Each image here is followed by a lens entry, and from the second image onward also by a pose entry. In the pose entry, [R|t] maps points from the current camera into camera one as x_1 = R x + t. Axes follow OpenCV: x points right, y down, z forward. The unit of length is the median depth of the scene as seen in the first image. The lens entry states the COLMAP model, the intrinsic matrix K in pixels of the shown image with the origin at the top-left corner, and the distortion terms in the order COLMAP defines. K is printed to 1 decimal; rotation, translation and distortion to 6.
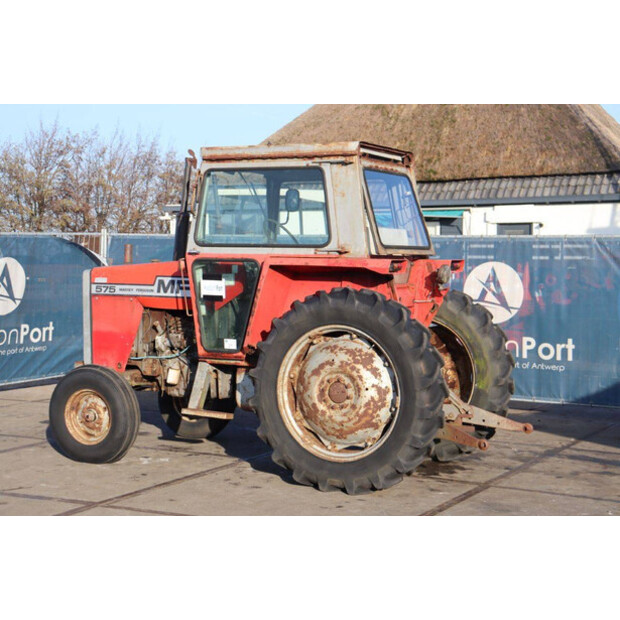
lens RADIAL K [[1145.3, 0, 309.7], [0, 1145.3, 304.3], [0, 0, 1]] dist [0.296625, 0.000000]
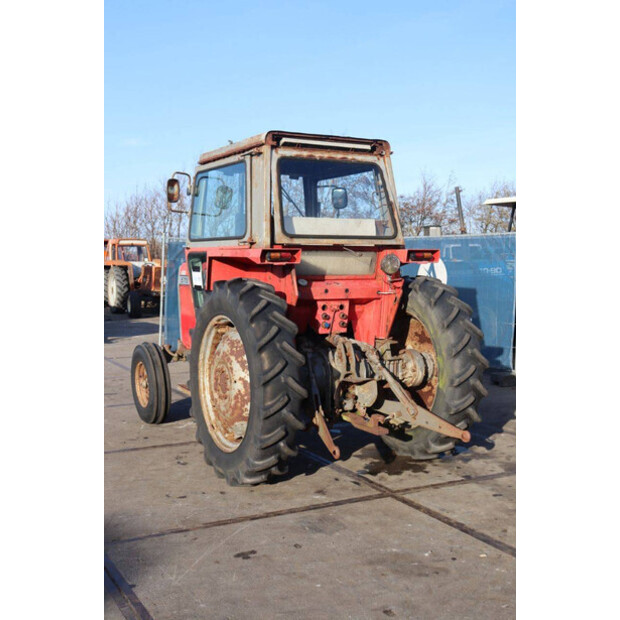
lens RADIAL K [[766.6, 0, 315.9], [0, 766.6, 307.8], [0, 0, 1]] dist [0.031052, 0.000000]
pose [[0.831516, 0.021288, -0.555092, 0.422614], [-0.012193, 0.999724, 0.020076, -0.002716], [0.555367, -0.009925, 0.831546, 0.447311]]
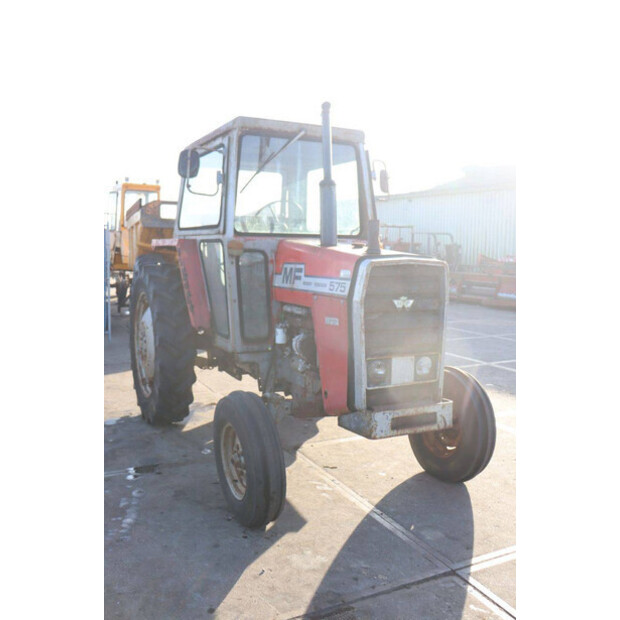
lens RADIAL K [[583.2, 0, 309.8], [0, 583.2, 308.0], [0, 0, 1]] dist [-0.076962, 0.000000]
pose [[-0.810169, -0.084167, 0.580123, -0.406990], [0.000142, 0.989610, 0.143776, -0.056305], [-0.586197, 0.116565, -0.801739, 1.419676]]
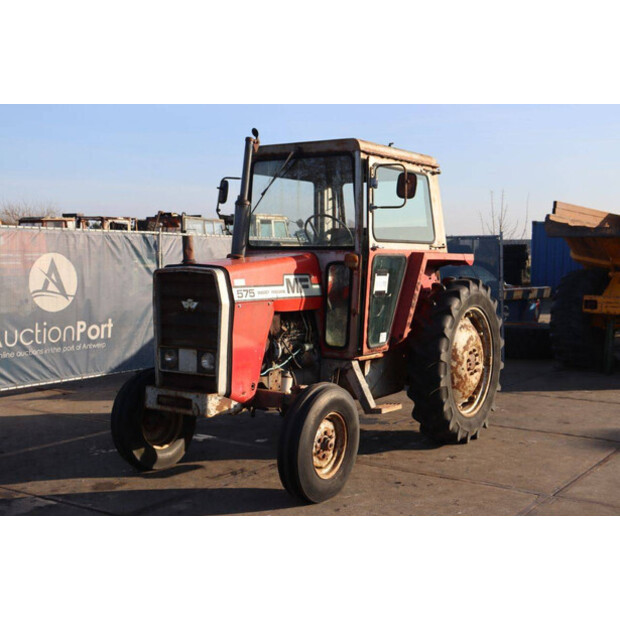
lens RADIAL K [[841.6, 0, 312.9], [0, 841.6, 311.2], [0, 0, 1]] dist [-0.003585, 0.000000]
pose [[0.116446, -0.078131, 0.990119, -0.815140], [0.035280, 0.996597, 0.074493, -0.046547], [-0.992570, 0.026257, 0.118806, 0.971788]]
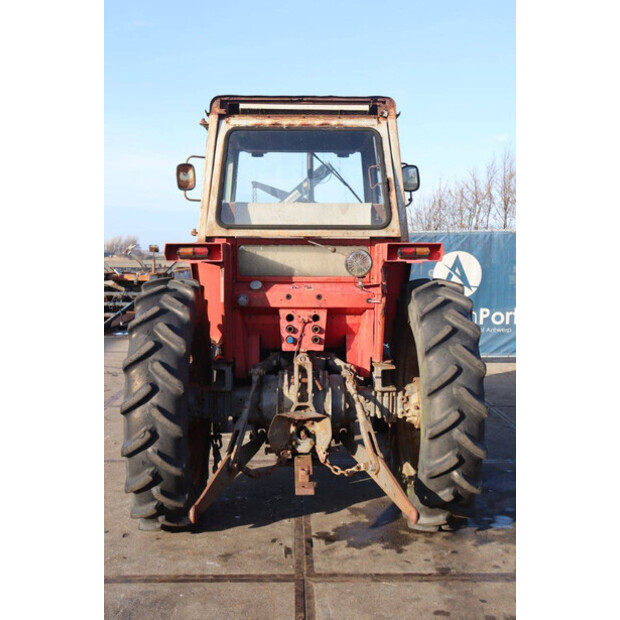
lens RADIAL K [[732.9, 0, 308.9], [0, 732.9, 308.6], [0, 0, 1]] dist [-0.005122, 0.000000]
pose [[0.480455, 0.058784, -0.875047, 0.499100], [-0.033225, 0.998255, 0.048818, -0.020143], [0.876390, 0.005619, 0.481570, 0.770636]]
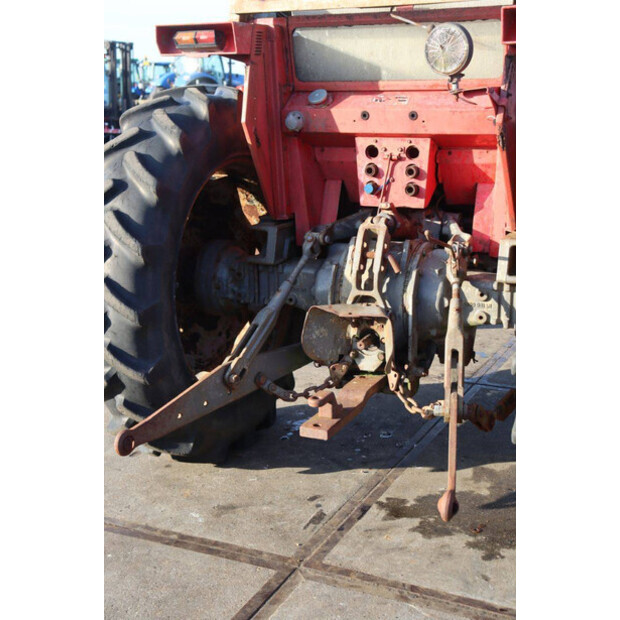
lens RADIAL K [[937.3, 0, 306.6], [0, 937.3, 312.0], [0, 0, 1]] dist [0.104800, 0.000000]
pose [[0.034671, 0.222520, -0.974311, 0.450538], [-0.028163, 0.974728, 0.221613, -0.010071], [0.999002, 0.019756, 0.040062, 0.954630]]
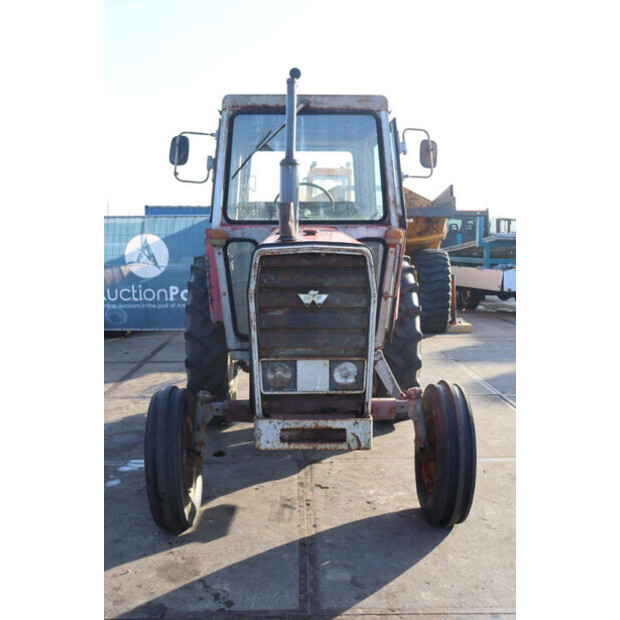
lens RADIAL K [[675.1, 0, 311.8], [0, 675.1, 314.7], [0, 0, 1]] dist [-0.015621, 0.000000]
pose [[-0.485857, -0.110738, 0.866995, -0.545216], [0.031032, 0.989131, 0.143728, -0.050967], [-0.873487, 0.096735, -0.477140, 1.282134]]
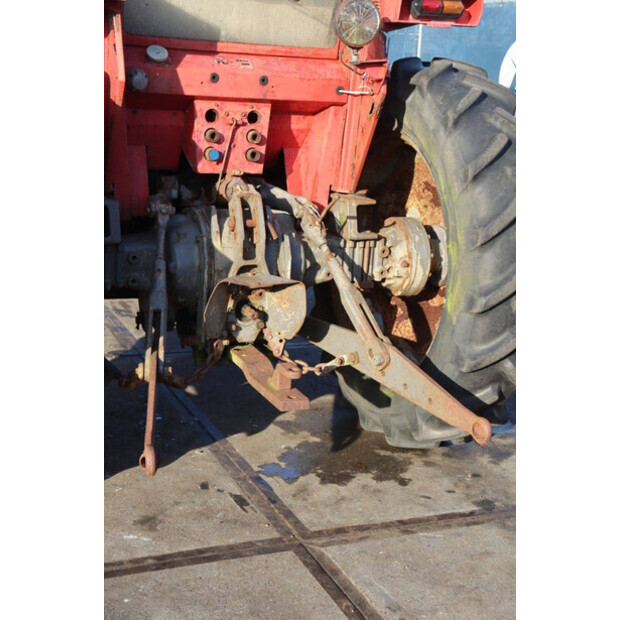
lens RADIAL K [[1044.6, 0, 310.5], [0, 1044.6, 310.7], [0, 0, 1]] dist [0.175555, 0.000000]
pose [[0.773353, 0.188507, -0.605302, 0.356480], [-0.076396, 0.975524, 0.206197, -0.003073], [0.629356, -0.113221, 0.768825, 0.696969]]
